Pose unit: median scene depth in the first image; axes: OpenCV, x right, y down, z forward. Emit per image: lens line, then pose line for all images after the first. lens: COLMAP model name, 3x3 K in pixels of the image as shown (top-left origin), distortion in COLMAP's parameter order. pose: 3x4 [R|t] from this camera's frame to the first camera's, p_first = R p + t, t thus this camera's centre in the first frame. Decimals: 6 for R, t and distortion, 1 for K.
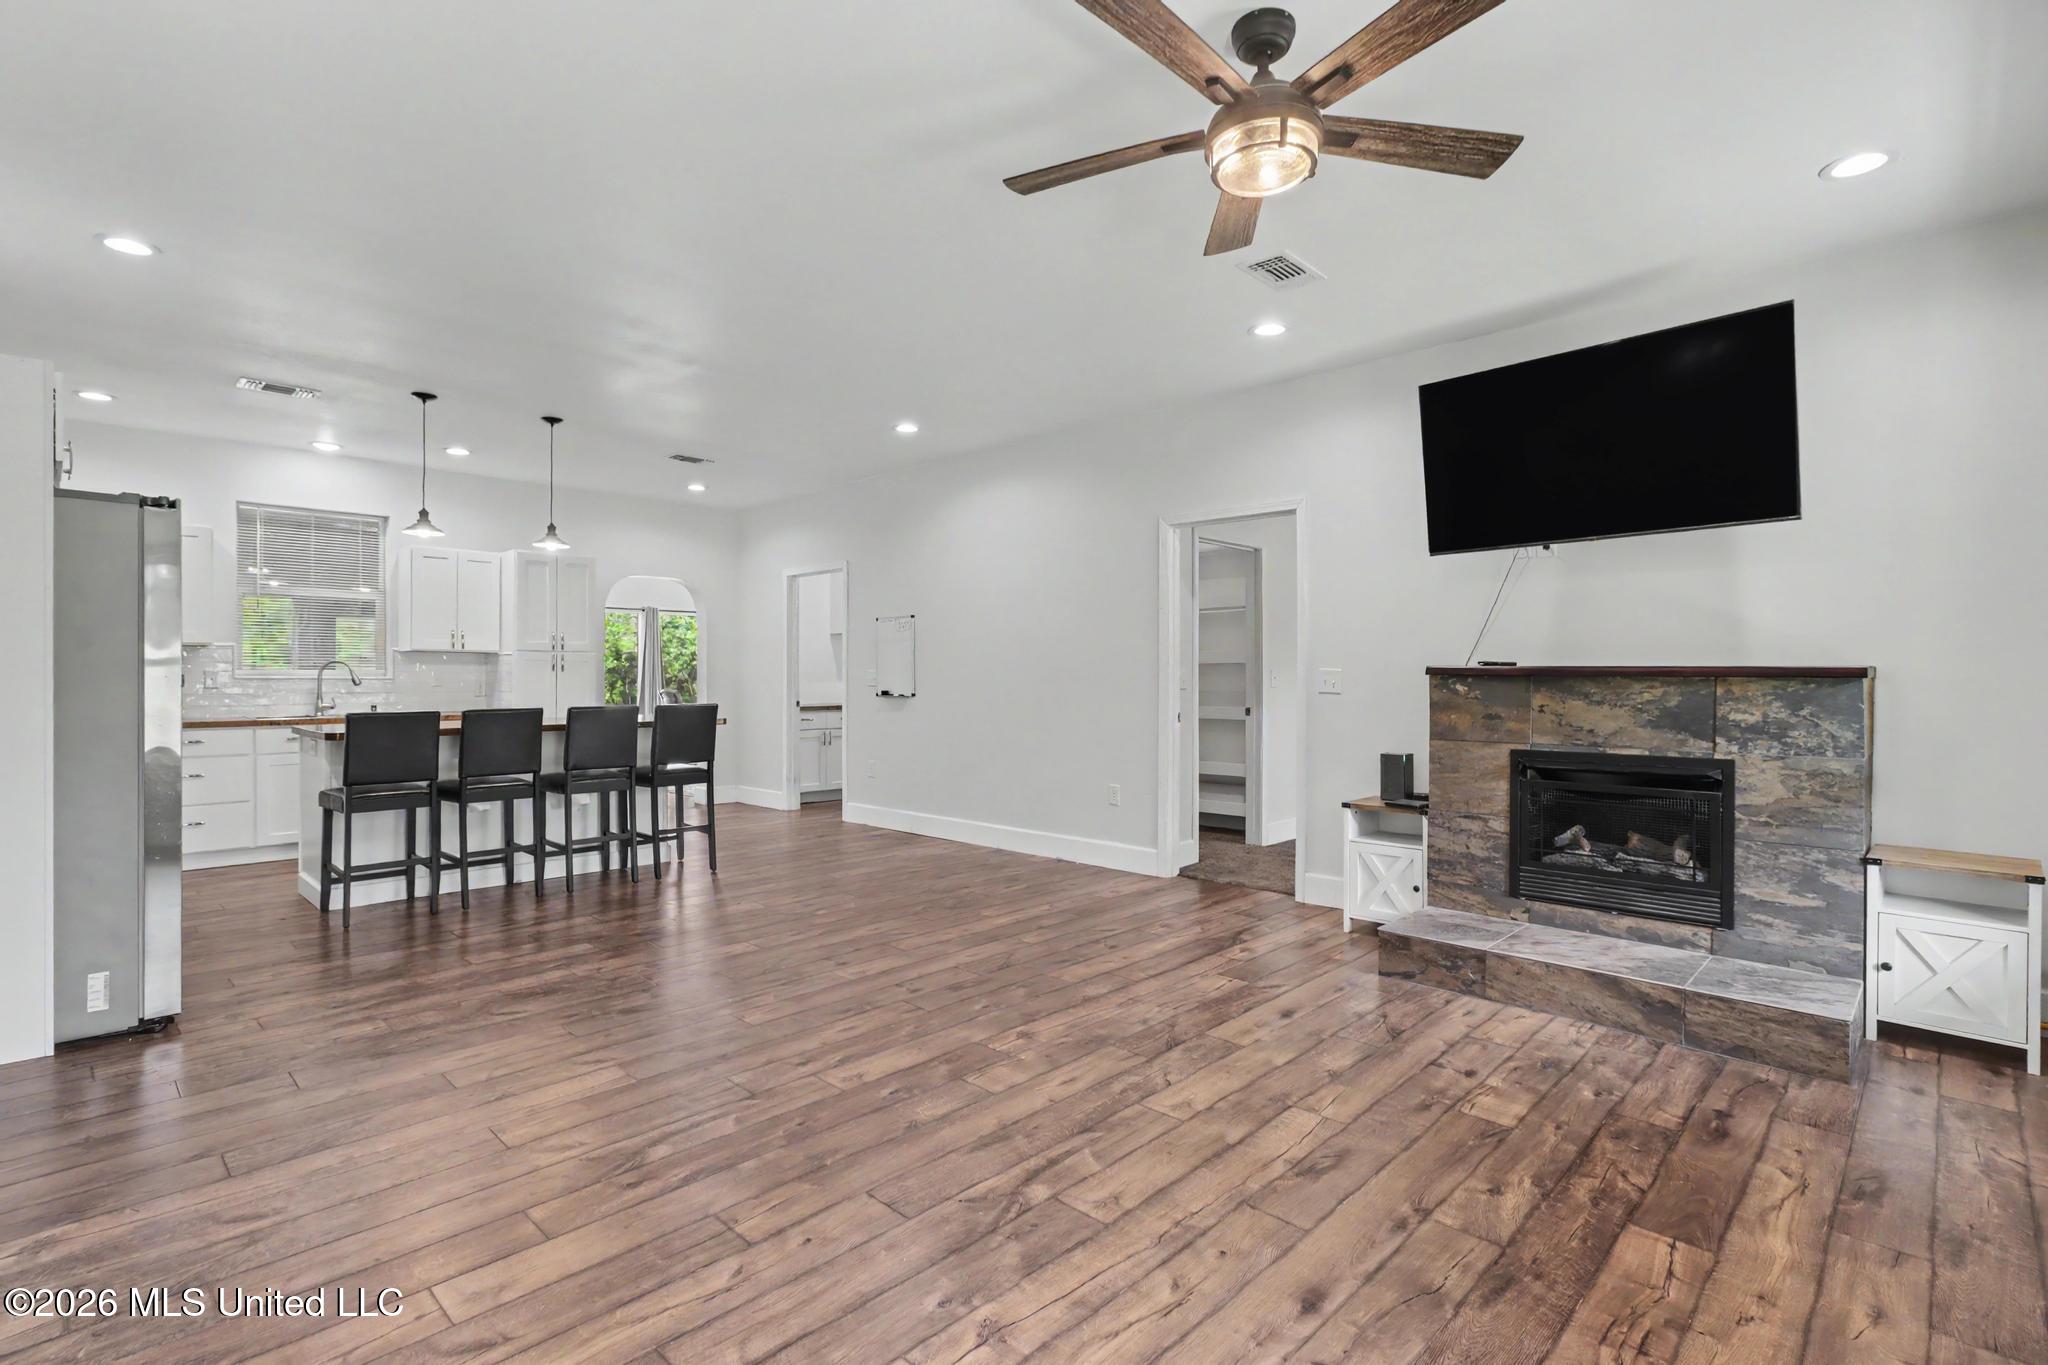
lens RADIAL K [[957.0, 0, 1016.5], [0, 957.0, 672.8], [0, 0, 1]] dist [-0.017398, 0.002678]
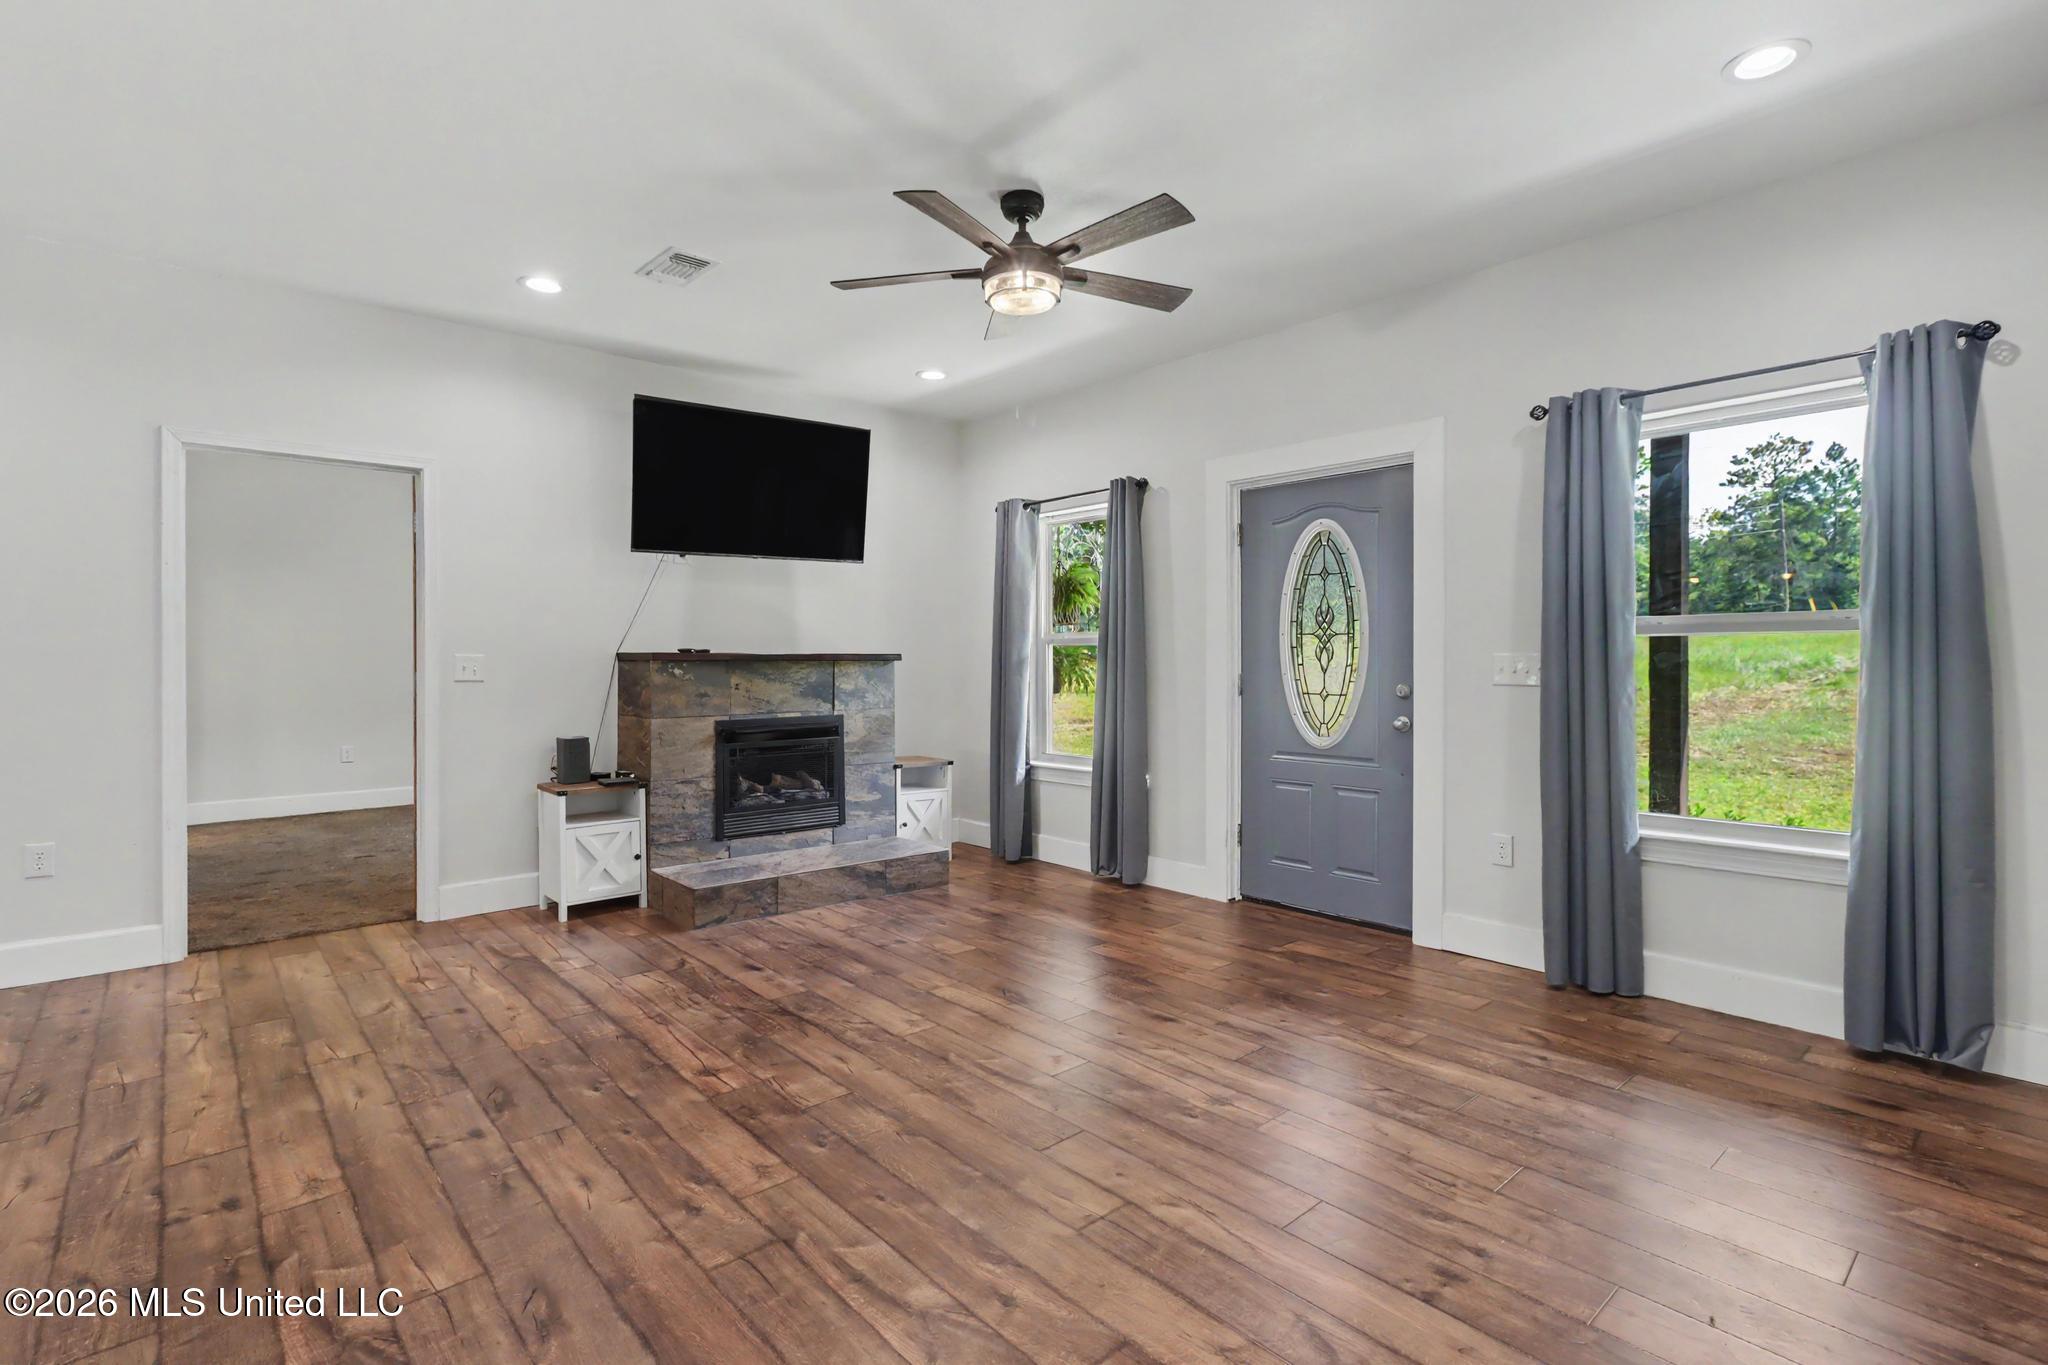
lens RADIAL K [[957.0, 0, 1002.3], [0, 957.0, 655.7], [0, 0, 1]] dist [-0.017398, 0.002678]
pose [[0.090253, 0.001102, 0.995918, -0.751946], [-0.000909, 0.999999, -0.001024, -0.002998], [-0.995918, -0.000813, 0.090254, 0.583242]]
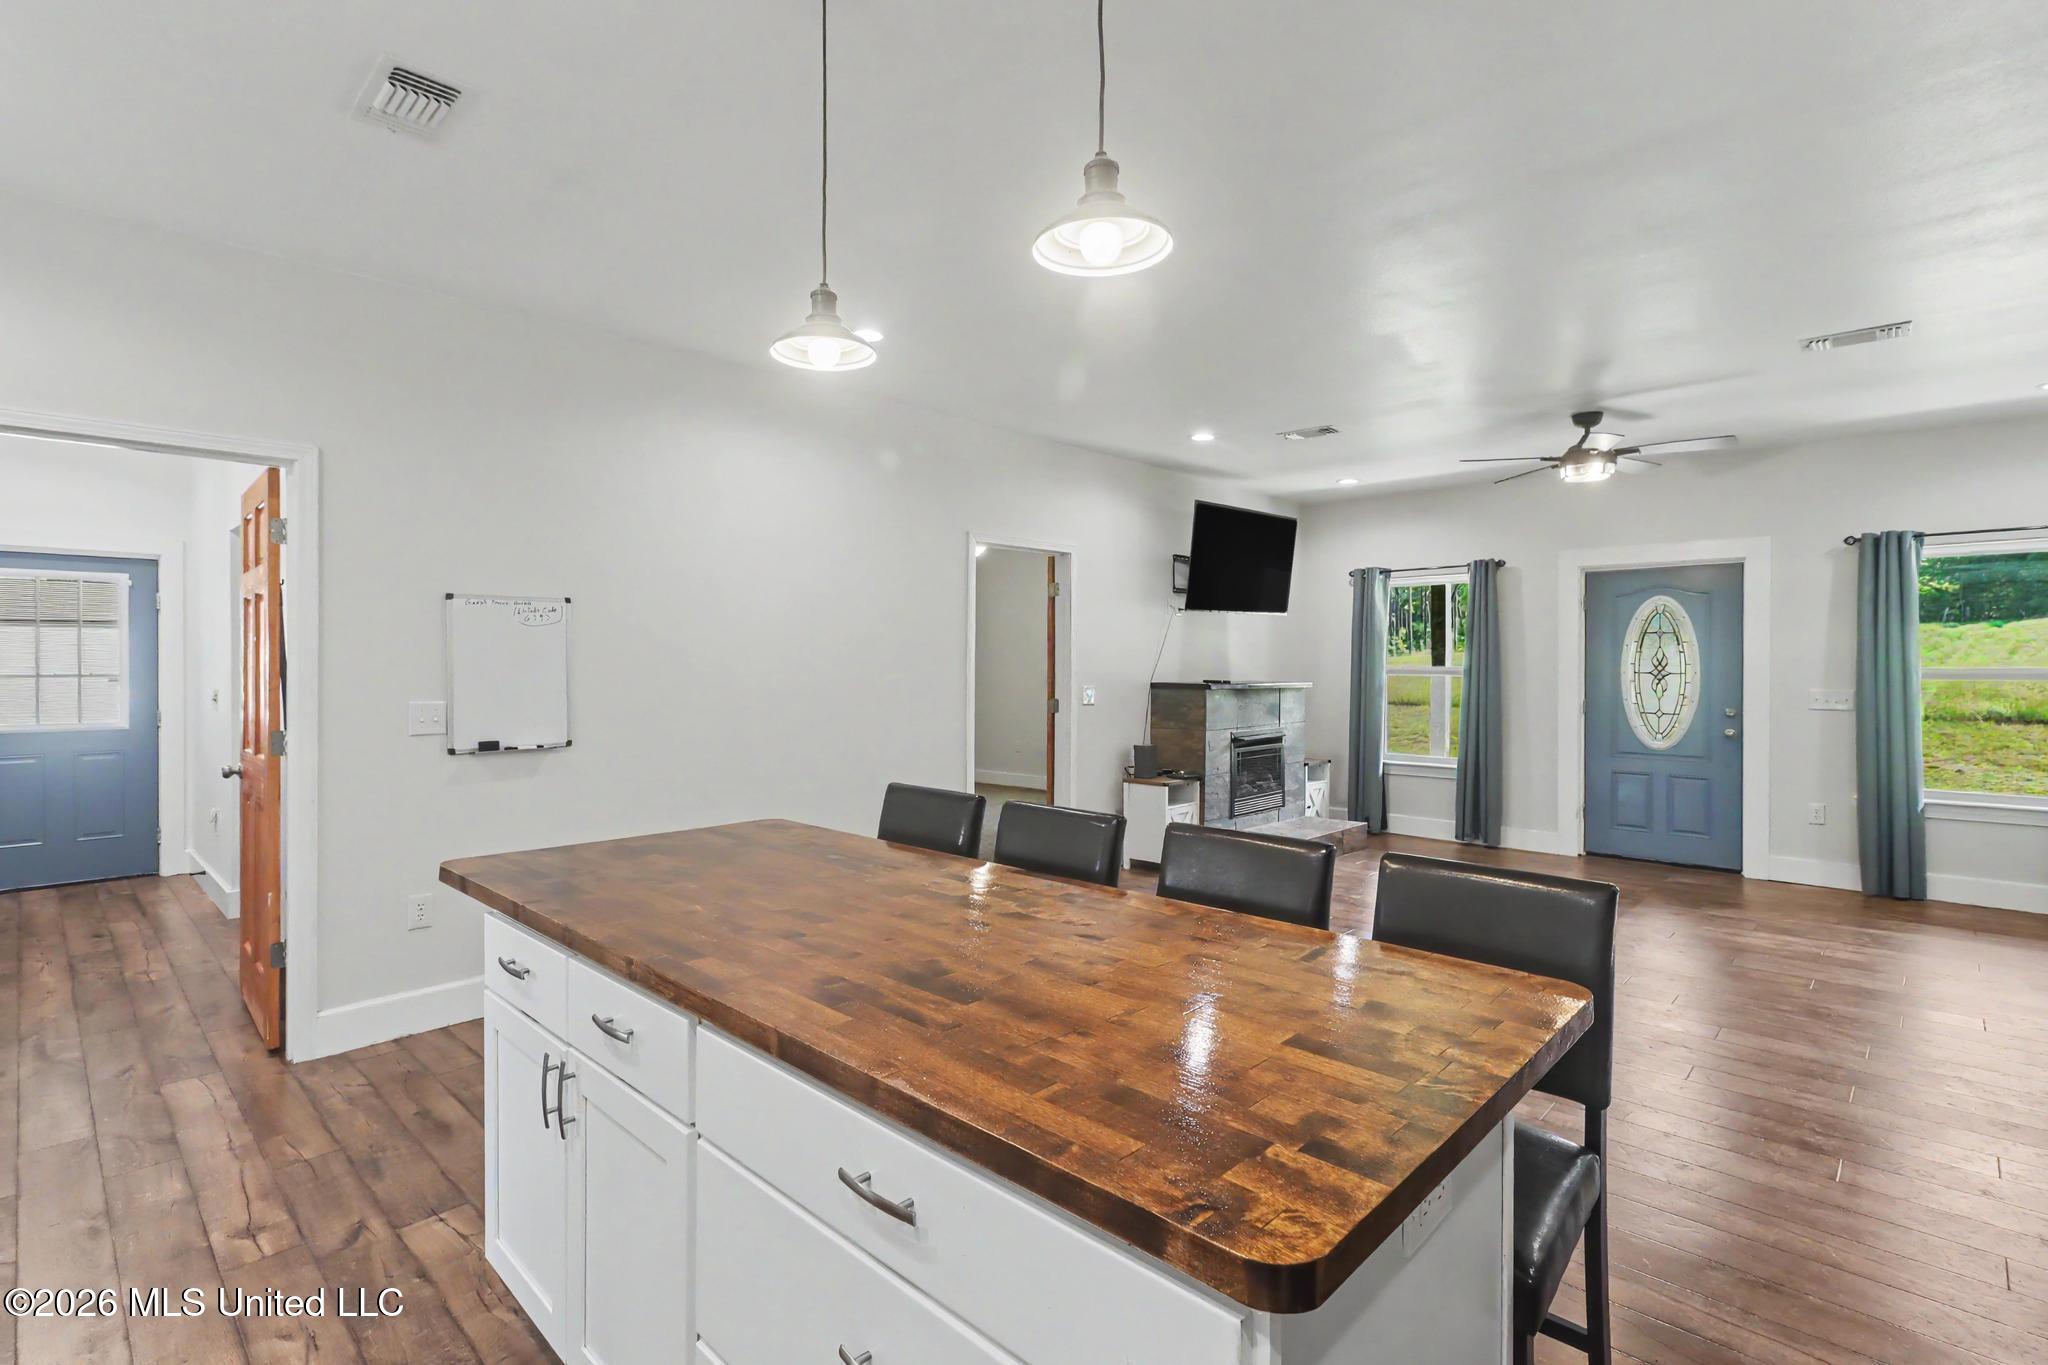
lens RADIAL K [[957.0, 0, 968.3], [0, 957.0, 656.4], [0, 0, 1]] dist [-0.017398, 0.002678]
pose [[0.023257, 0.003107, 0.999725, -1.359457], [-0.004879, 0.999984, -0.002994, -0.054727], [-0.999718, -0.004808, 0.023272, 1.605234]]
